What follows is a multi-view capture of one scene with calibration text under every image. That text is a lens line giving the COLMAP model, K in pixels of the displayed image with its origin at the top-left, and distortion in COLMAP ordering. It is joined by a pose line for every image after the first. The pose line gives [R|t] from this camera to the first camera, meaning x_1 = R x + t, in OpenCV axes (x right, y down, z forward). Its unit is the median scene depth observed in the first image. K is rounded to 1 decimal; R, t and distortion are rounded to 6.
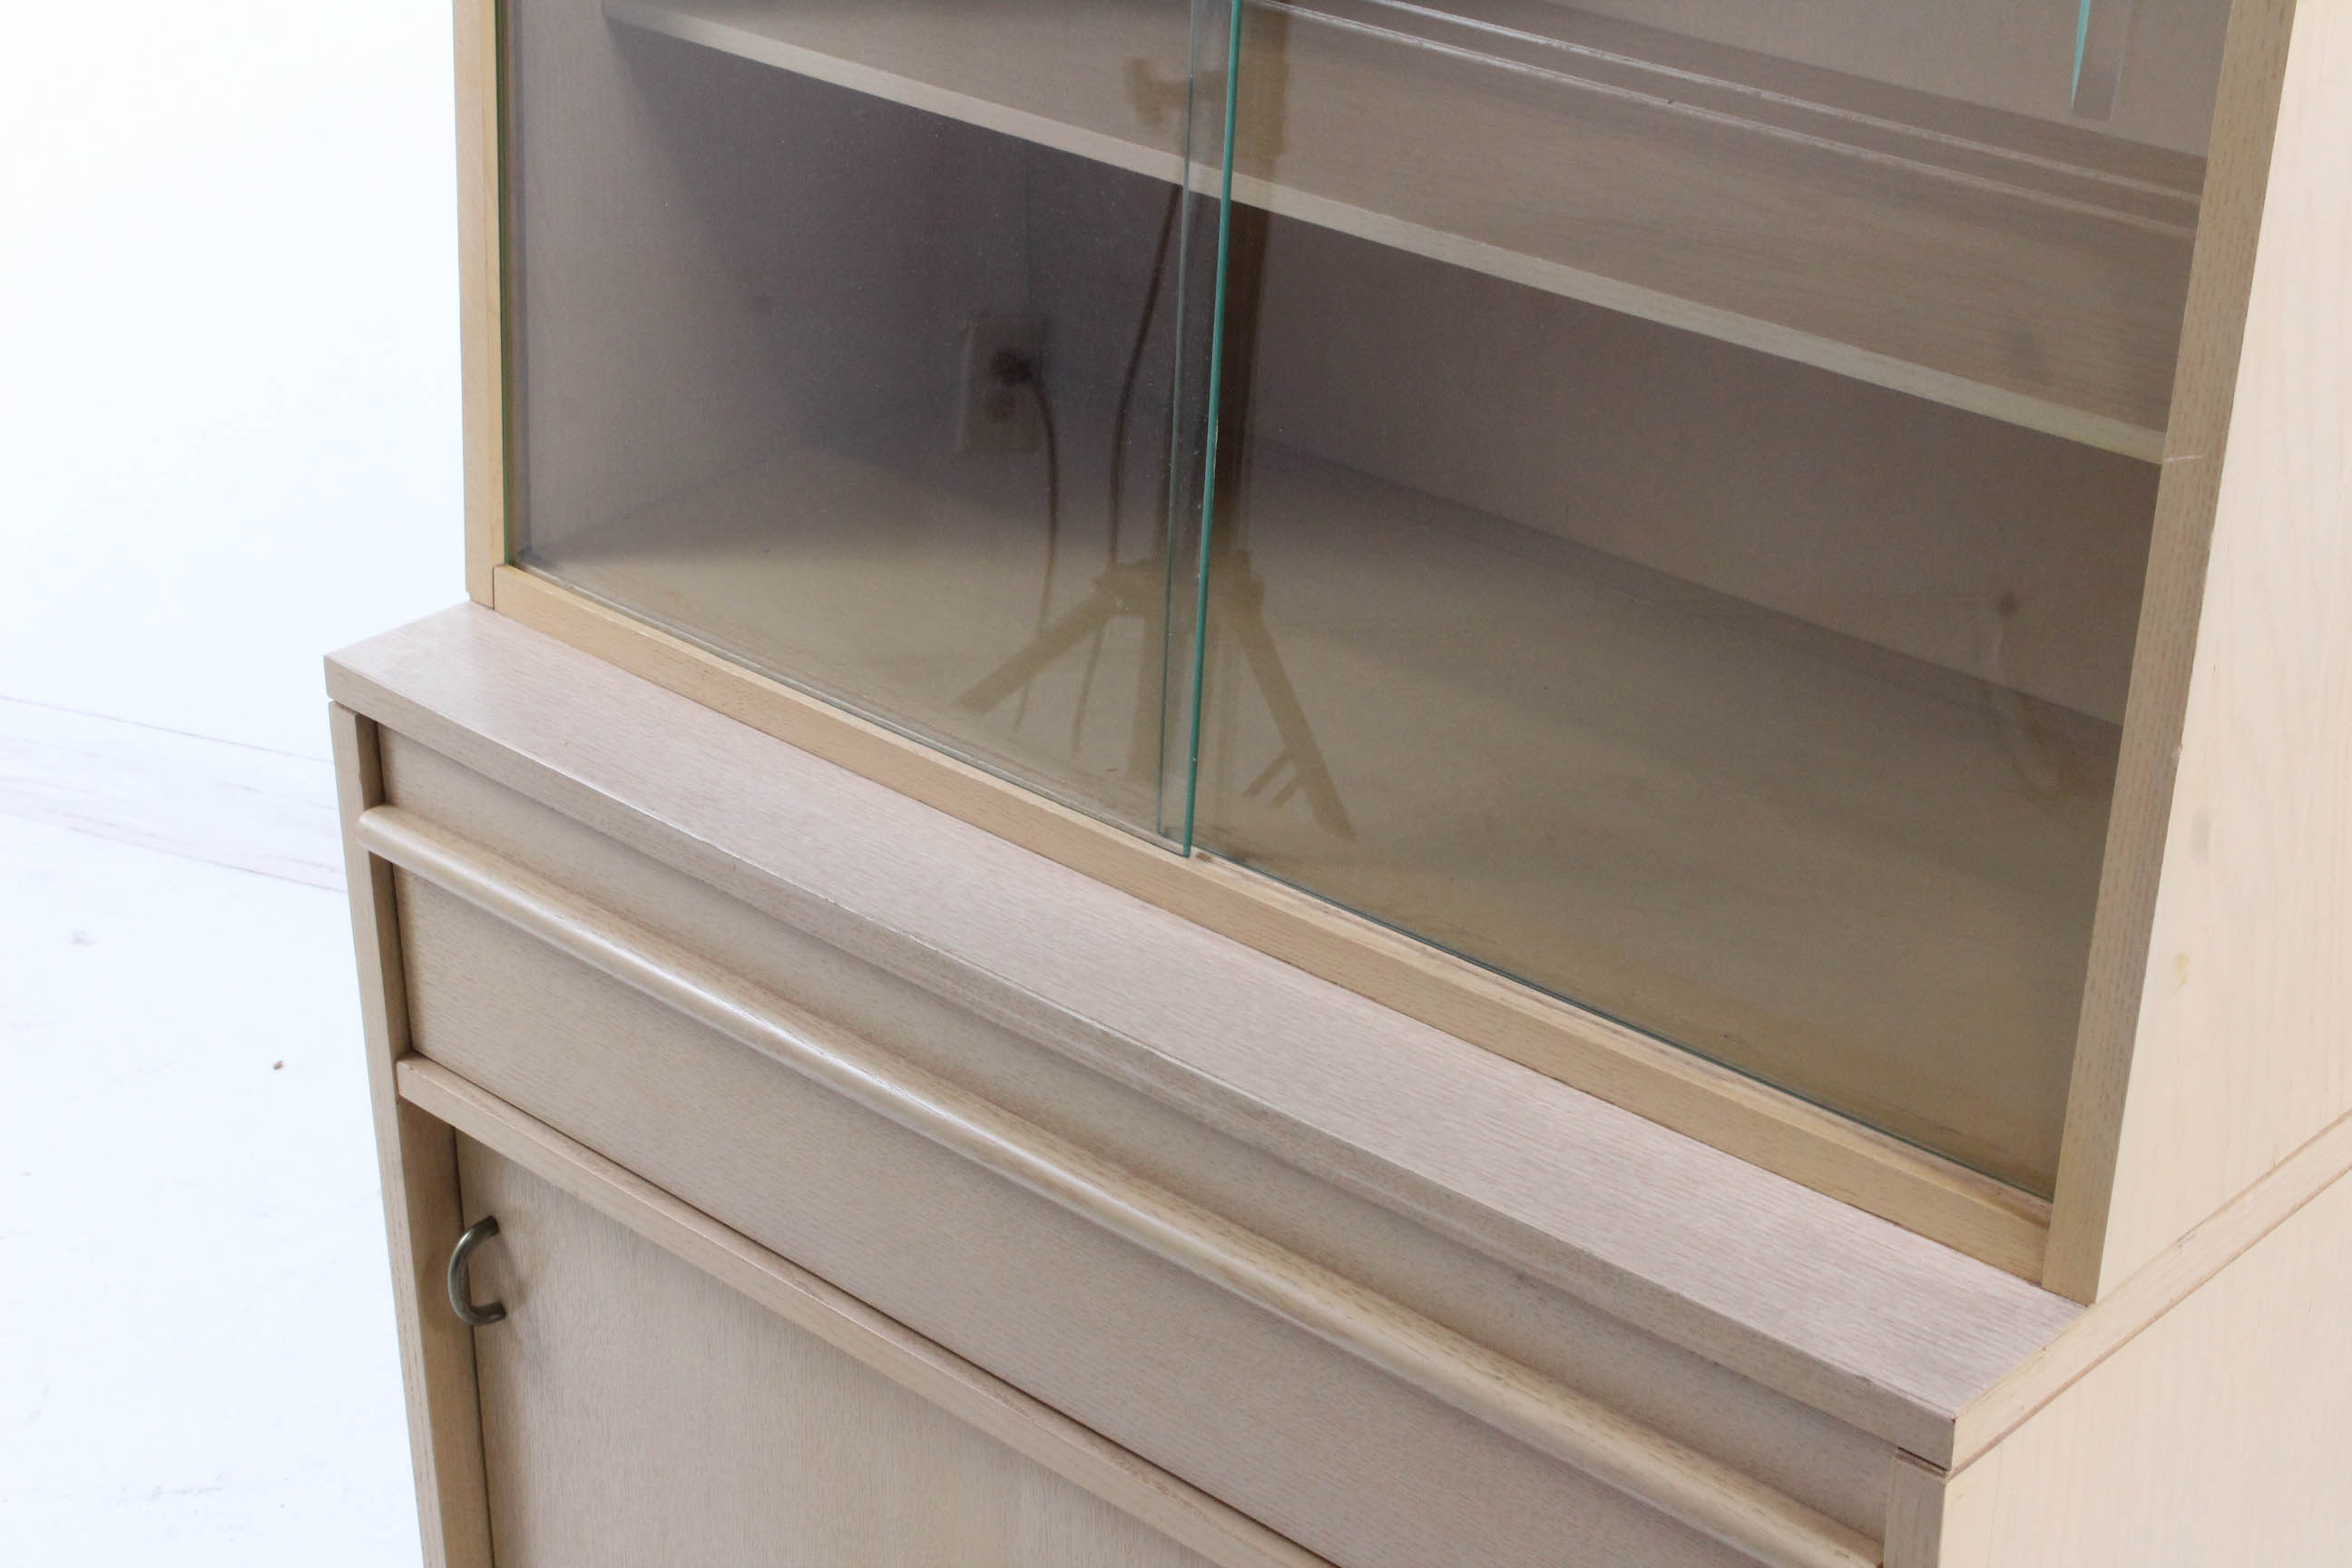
lens RADIAL K [[4165.5, 0, 1176.0], [0, 4165.5, 784.0], [0, 0, 1]] dist [0.026771, -0.233894]
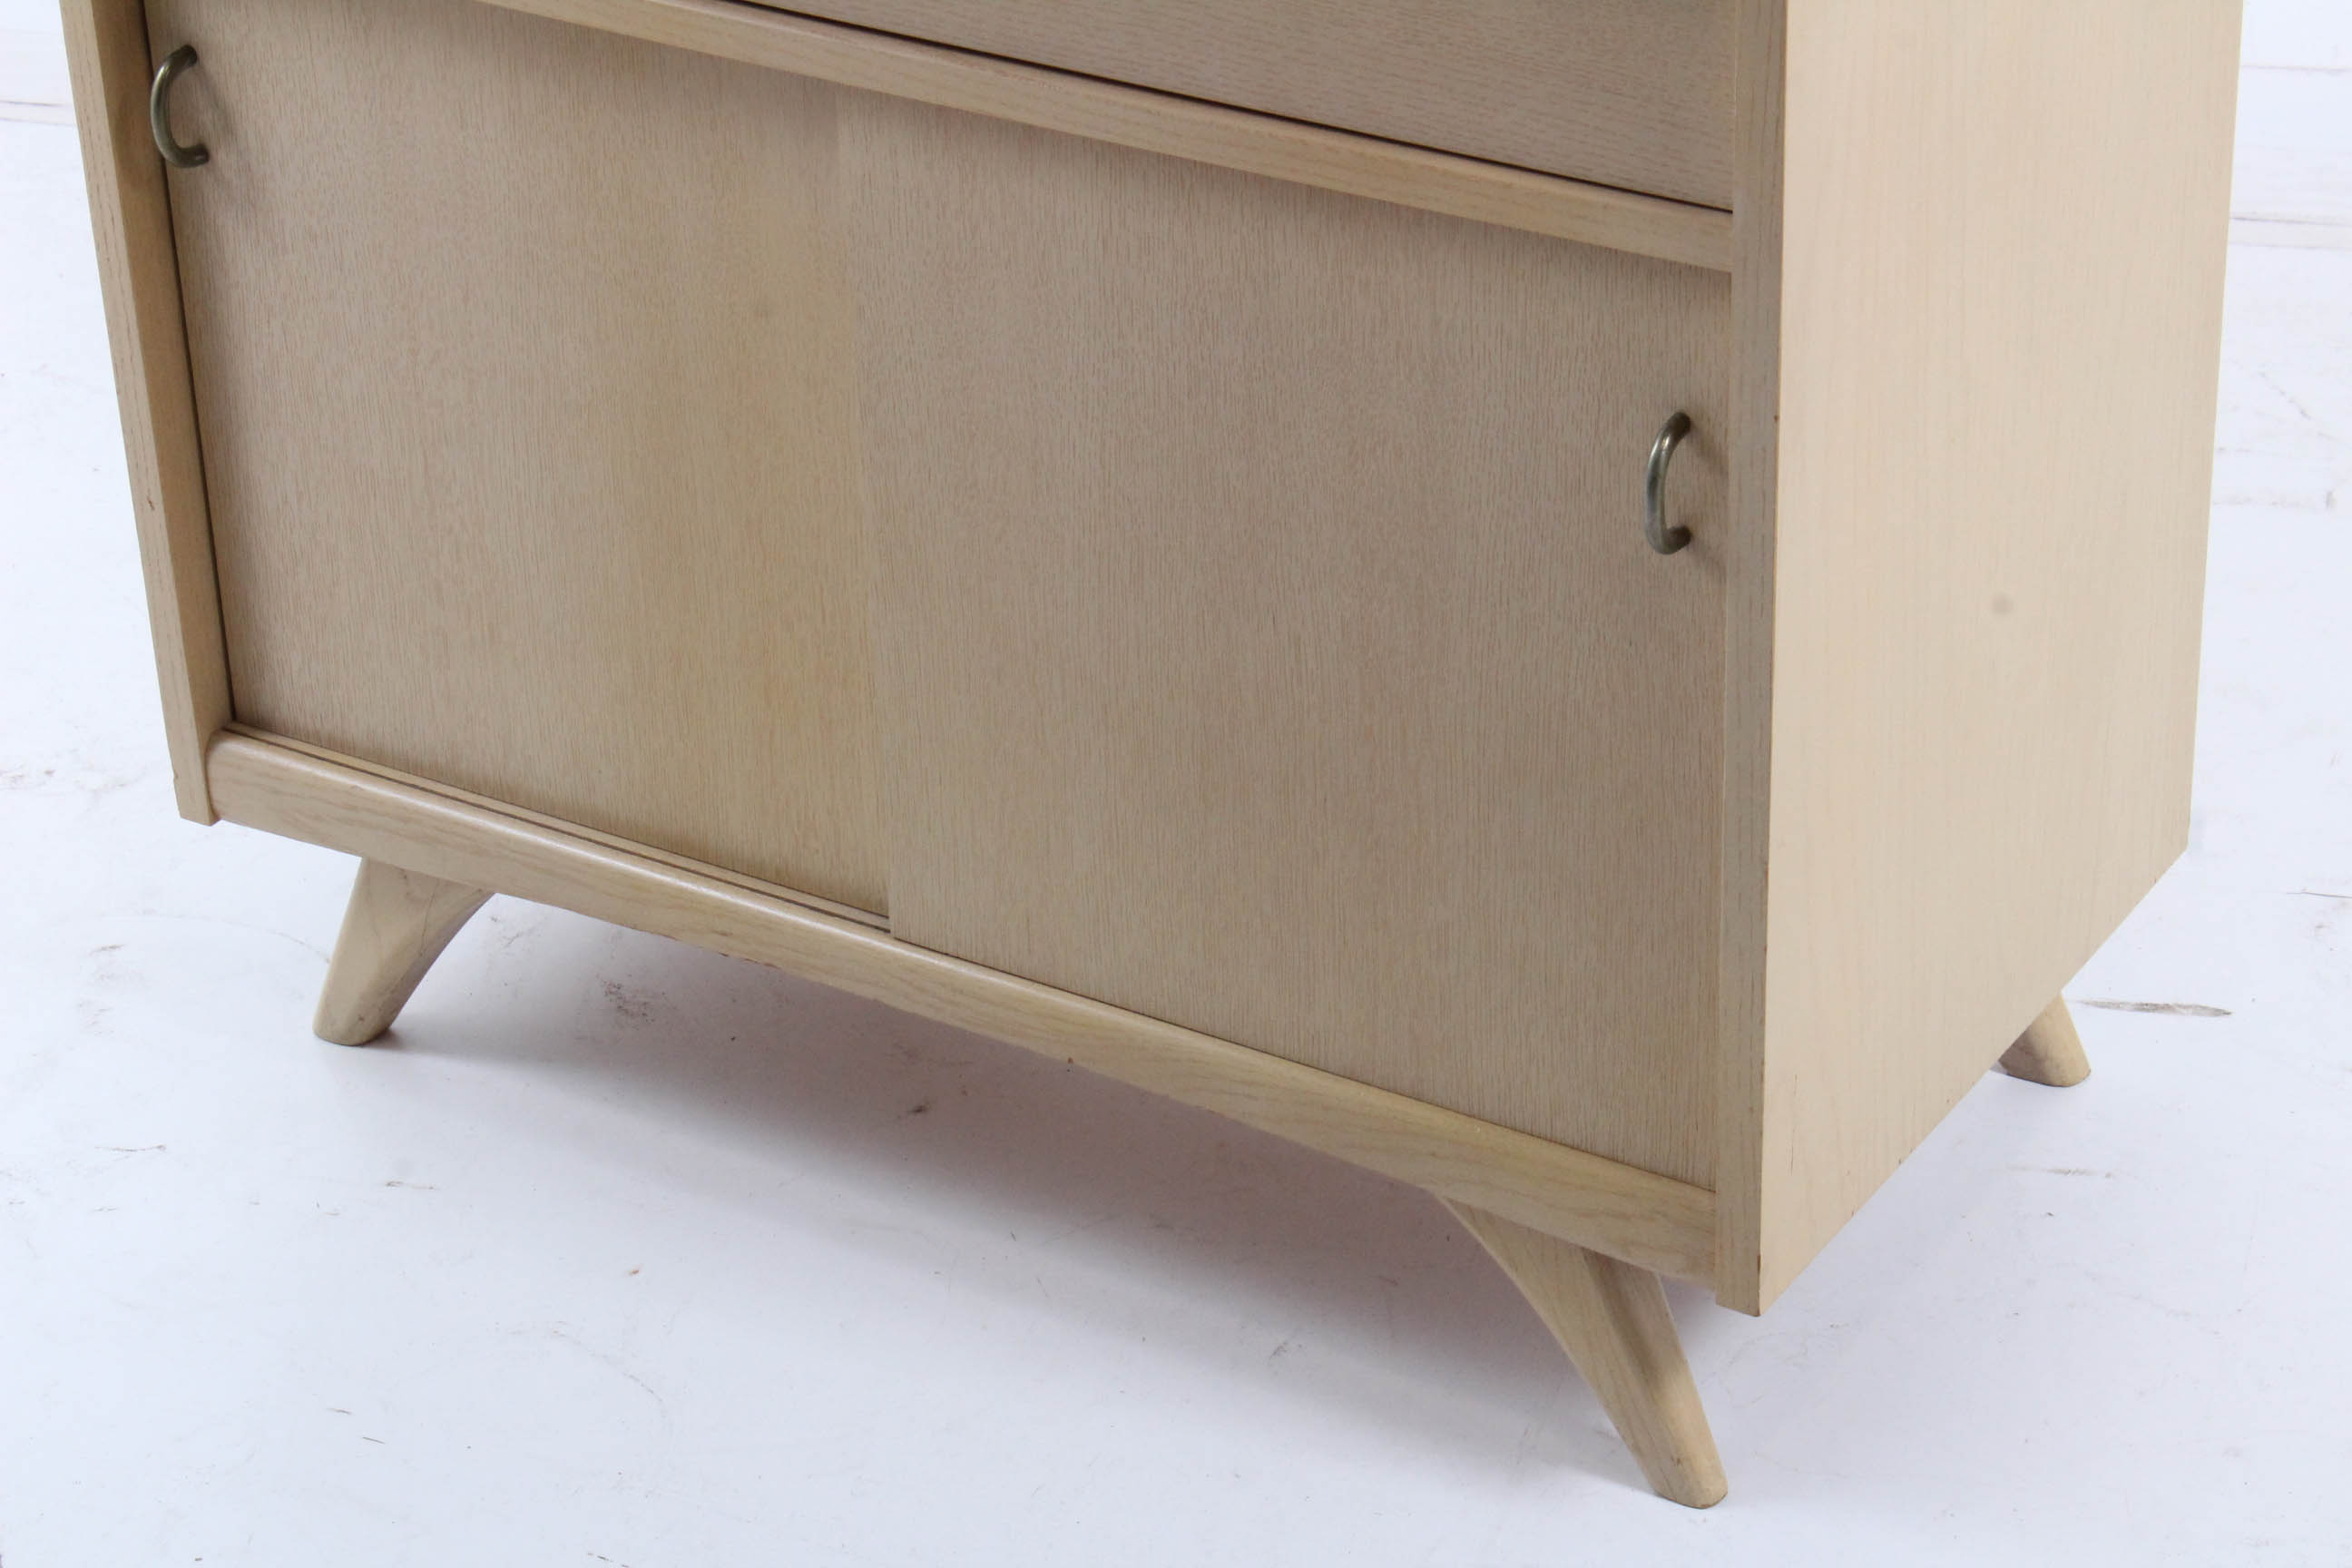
lens RADIAL K [[5603.5, 0, 1176.0], [0, 5603.5, 784.0], [0, 0, 1]] dist [0.062082, 0.323624]
pose [[0.980890, -0.117928, 0.154750, -0.185005], [0.109863, 0.992152, 0.059699, 0.251292], [-0.160576, -0.041557, 0.986148, -0.356107]]
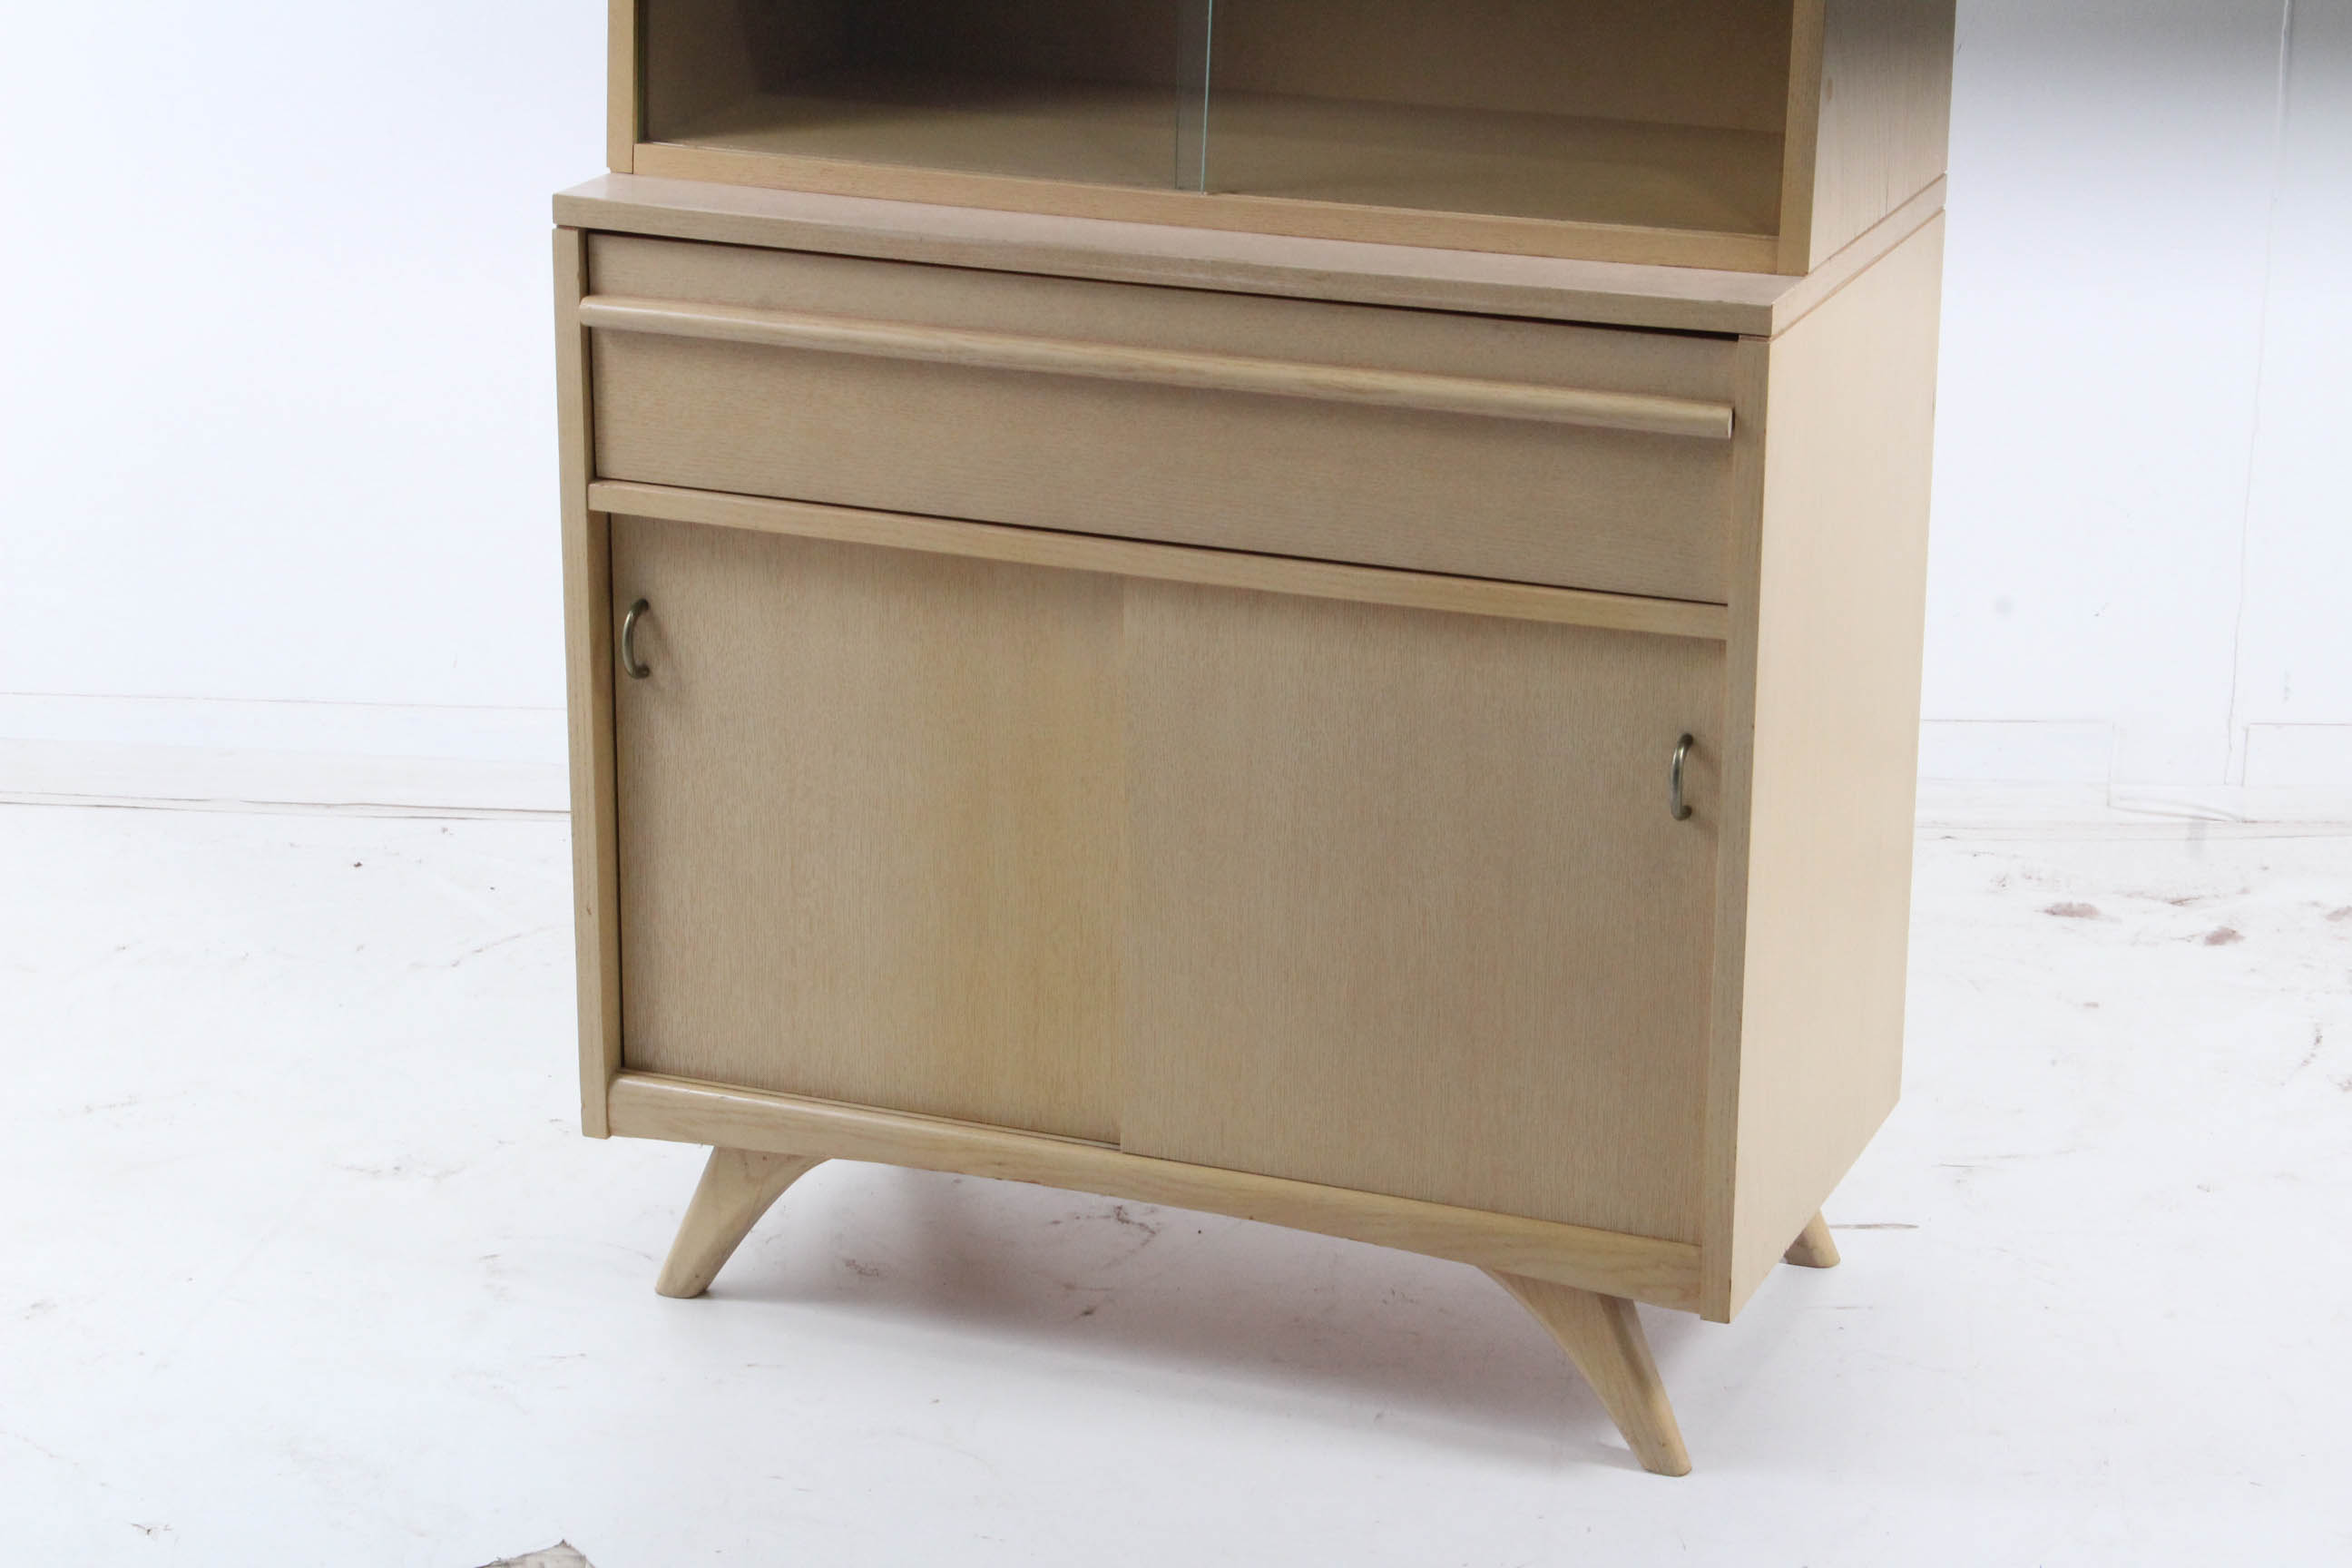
lens RADIAL K [[5177.1, 0, 1176.0], [0, 5177.1, 784.0], [0, 0, 1]] dist [0.068967, -0.020786]
pose [[0.933944, -0.100156, 0.343100, -0.716711], [0.149630, 0.981330, -0.120839, 0.480165], [-0.324591, 0.164194, 0.931494, -0.877098]]
